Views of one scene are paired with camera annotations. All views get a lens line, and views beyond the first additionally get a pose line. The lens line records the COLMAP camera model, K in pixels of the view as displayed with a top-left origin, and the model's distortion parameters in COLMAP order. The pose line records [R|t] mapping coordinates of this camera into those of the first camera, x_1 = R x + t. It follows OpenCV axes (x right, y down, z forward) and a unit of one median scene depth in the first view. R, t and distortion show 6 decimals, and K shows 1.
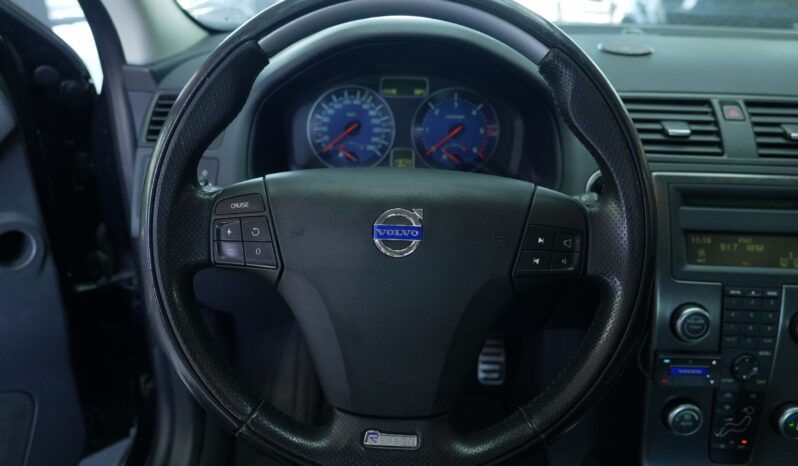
lens RADIAL K [[610.2, 0, 397.4], [0, 610.2, 234.9], [0, 0, 1]] dist [0.012085, 0.004451]
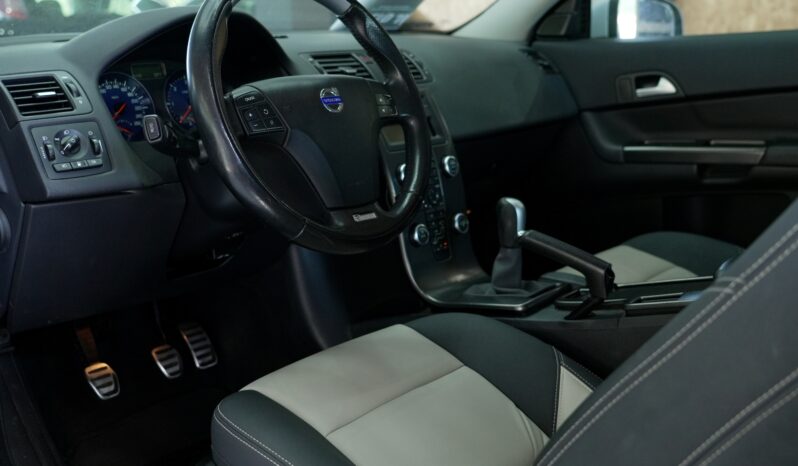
lens RADIAL K [[900.2, 0, 398.7], [0, 900.2, 232.2], [0, 0, 1]] dist [0.065861, 0.000000]
pose [[0.636312, -0.208438, 0.742738, -1.048812], [0.346395, 0.937485, -0.033669, 0.280014], [-0.689288, 0.278705, 0.668735, -0.430949]]
